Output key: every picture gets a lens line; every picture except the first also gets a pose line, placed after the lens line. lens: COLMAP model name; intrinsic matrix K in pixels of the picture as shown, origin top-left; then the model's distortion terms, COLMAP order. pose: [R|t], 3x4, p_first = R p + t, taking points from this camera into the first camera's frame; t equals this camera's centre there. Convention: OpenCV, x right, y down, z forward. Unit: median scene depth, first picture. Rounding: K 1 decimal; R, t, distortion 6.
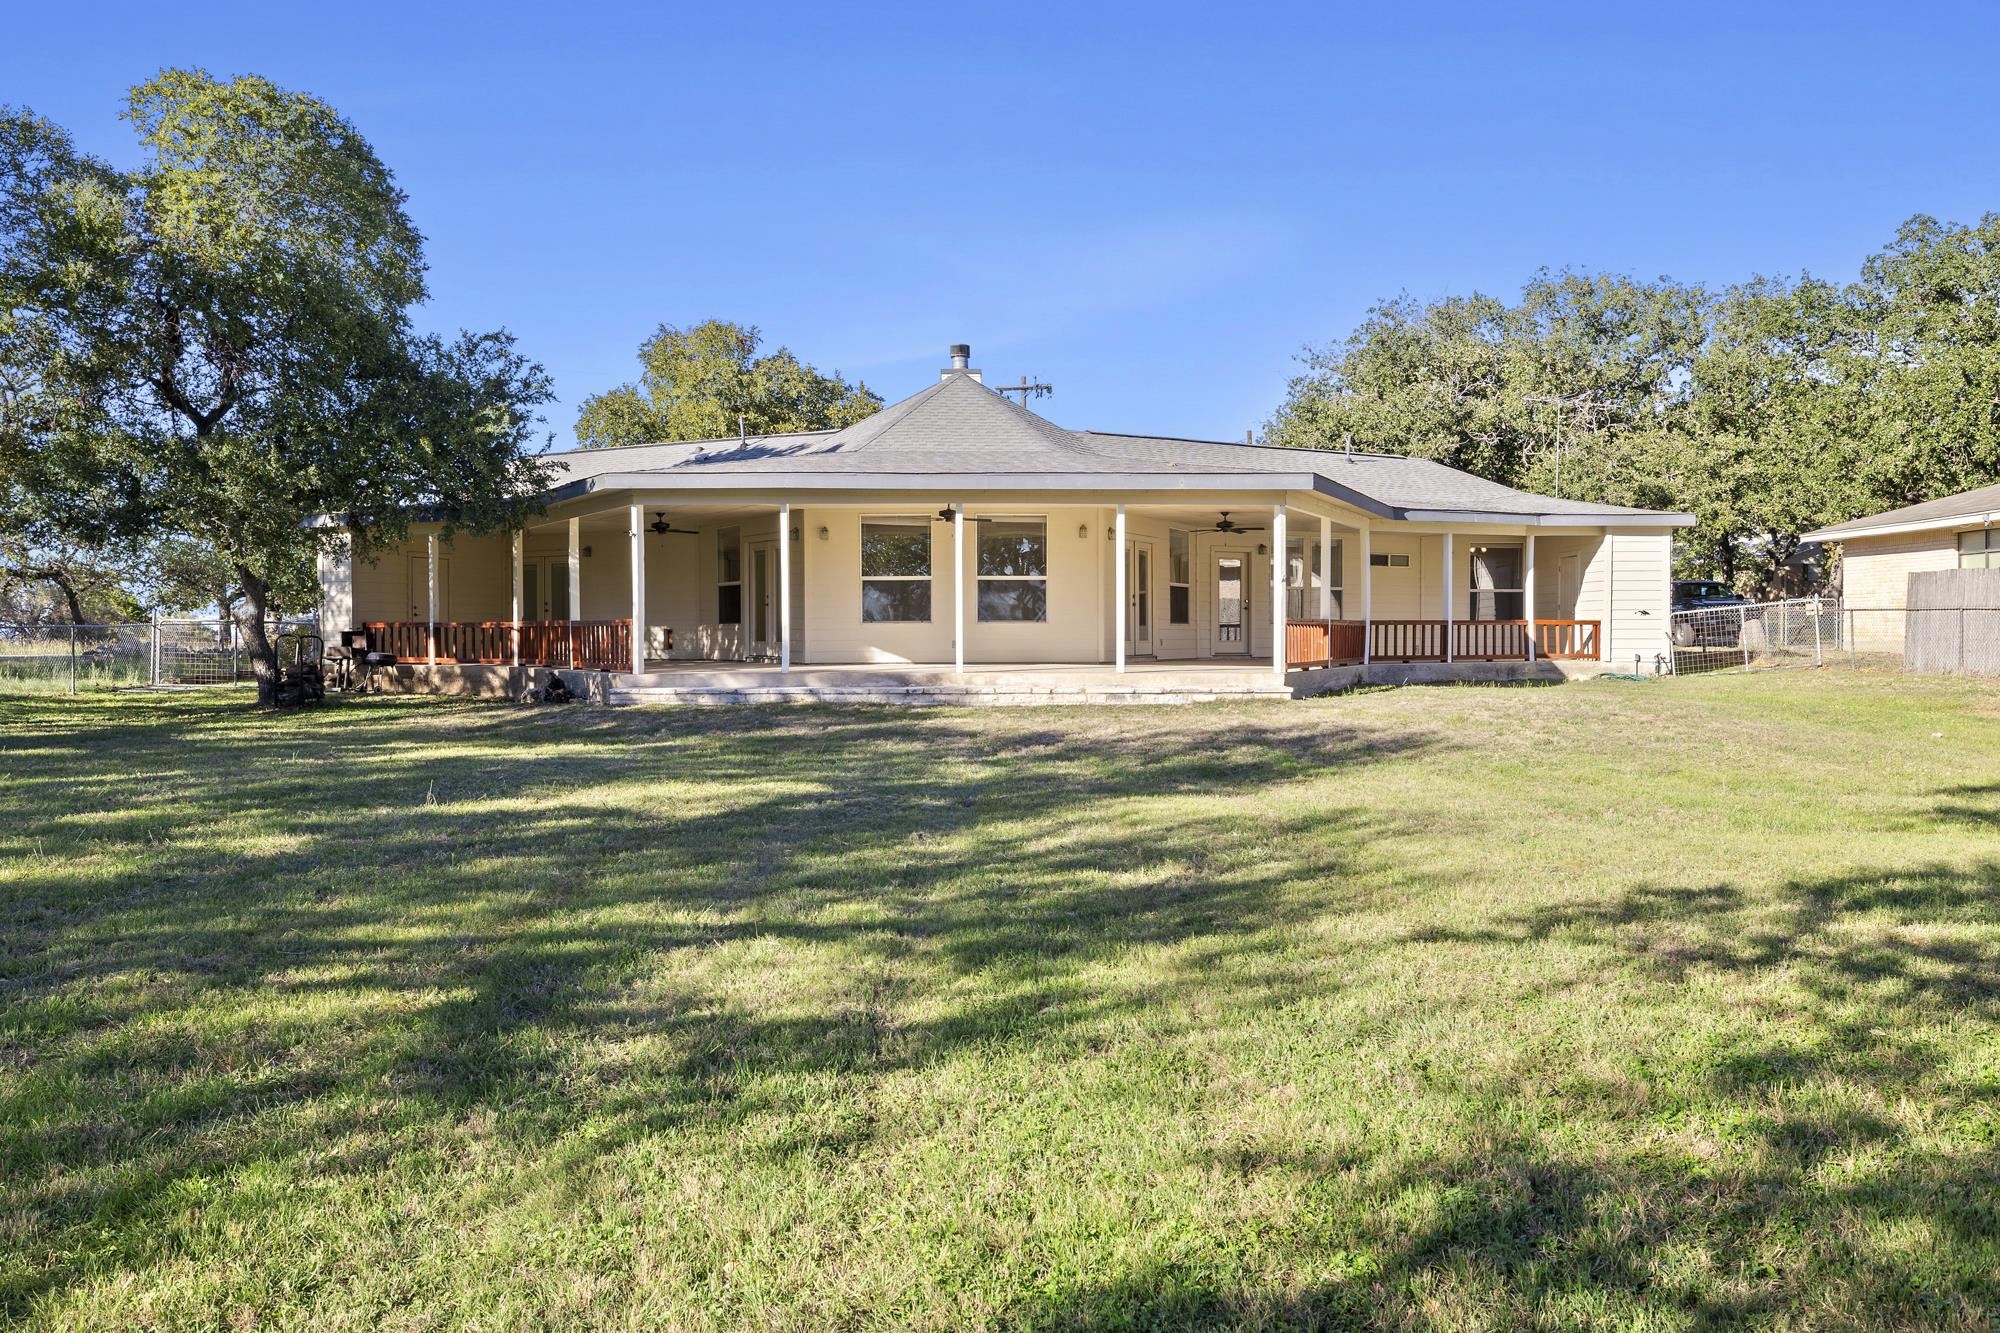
lens RADIAL K [[1511.4, 0, 1000.0], [0, 1511.4, 666.5], [0, 0, 1]] dist [0.000677, -0.000508]
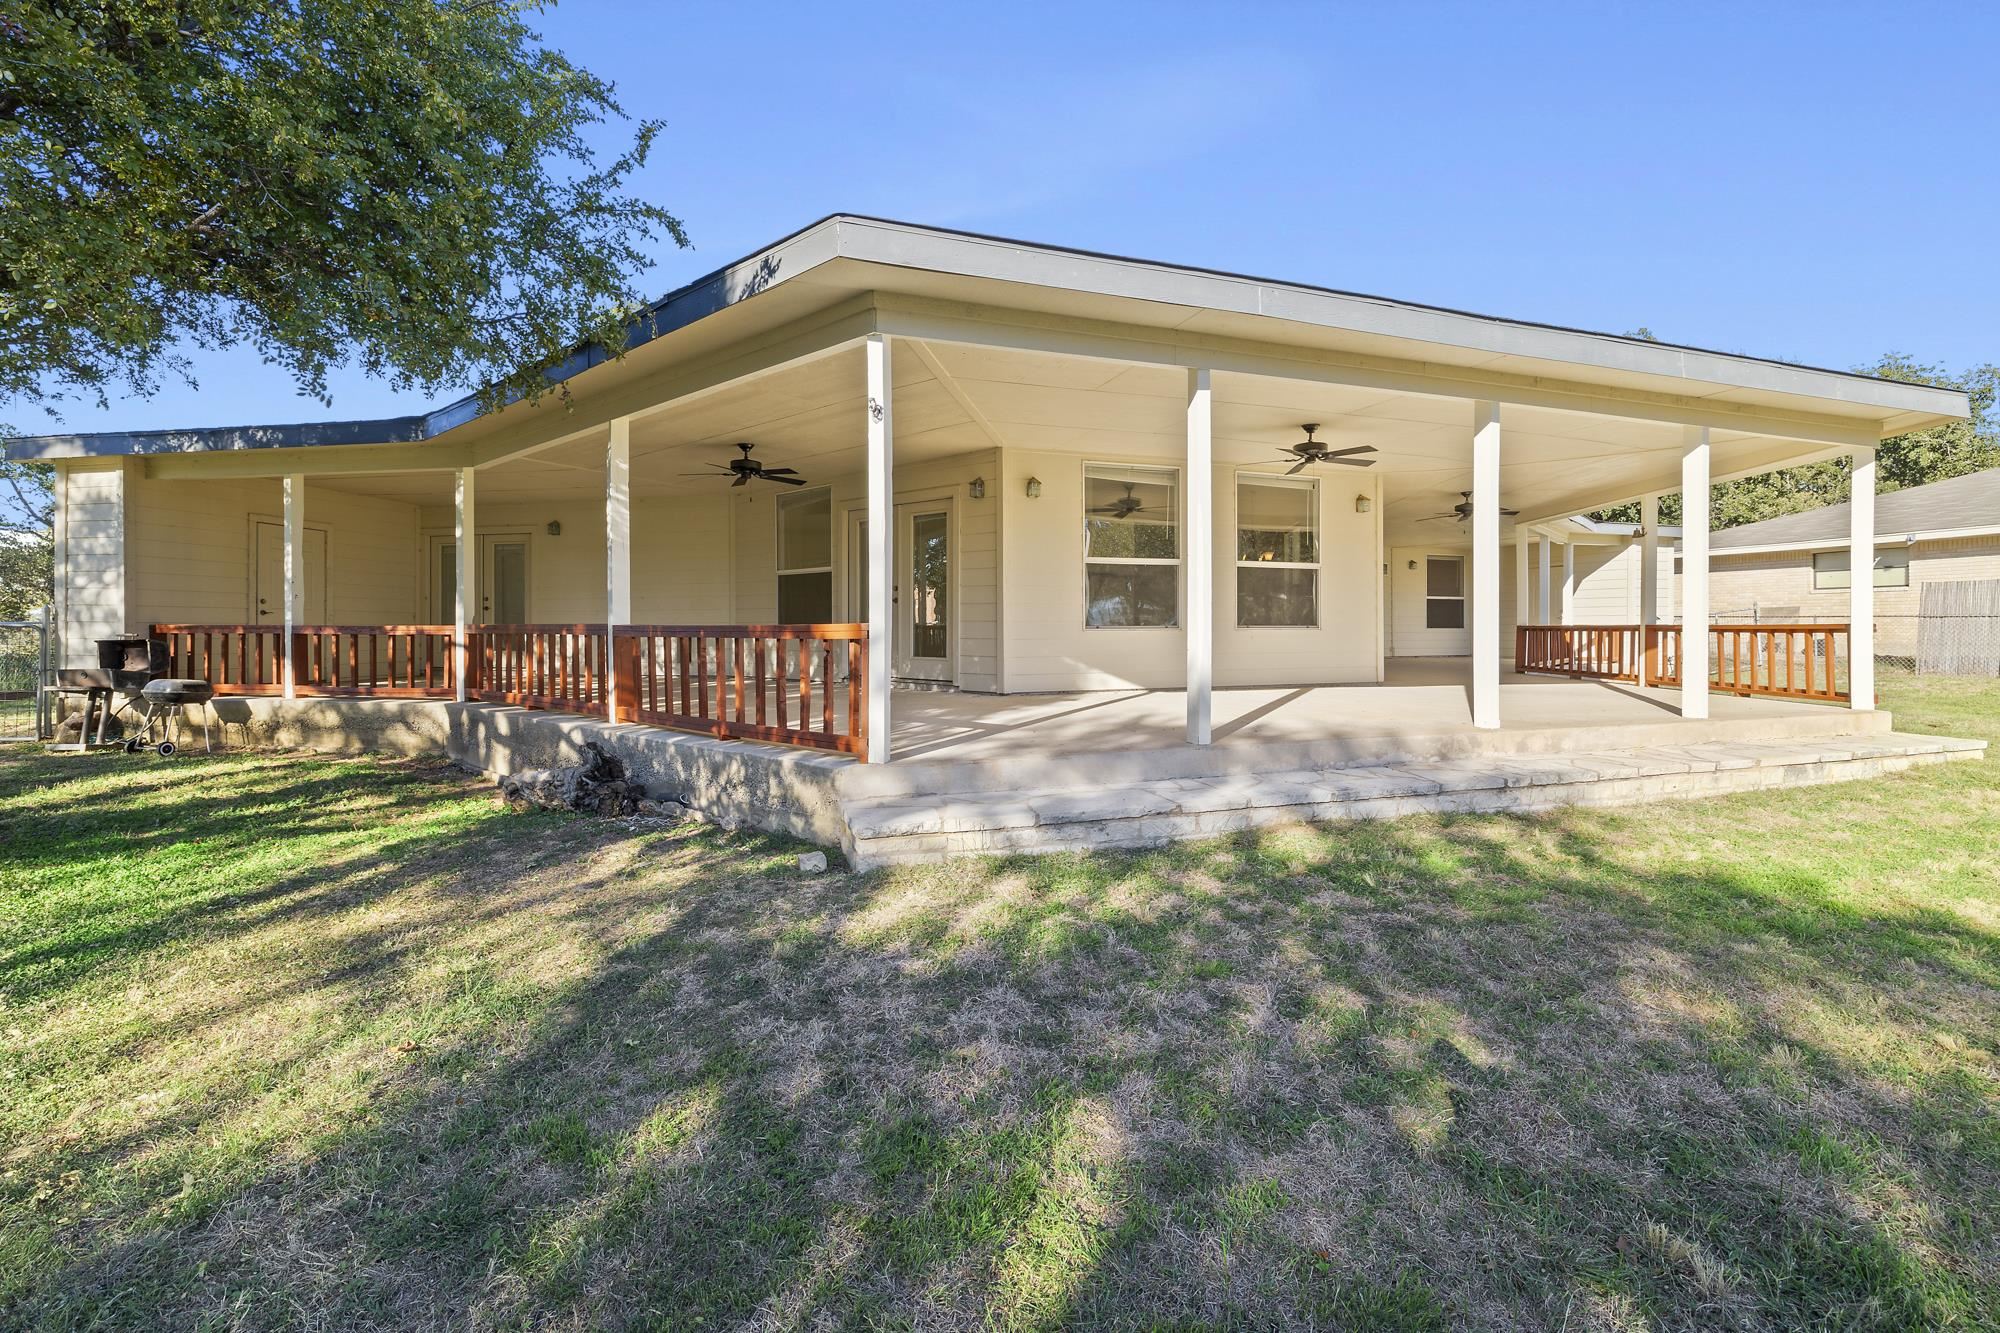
lens RADIAL K [[846.8, 0, 991.8], [0, 846.8, 644.8], [0, 0, 1]] dist [-0.001162, -0.000121]
pose [[0.948796, -0.006515, 0.315821, -0.242097], [0.010060, 0.999903, -0.009596, -0.018958], [-0.315728, 0.012281, 0.948770, 0.663982]]
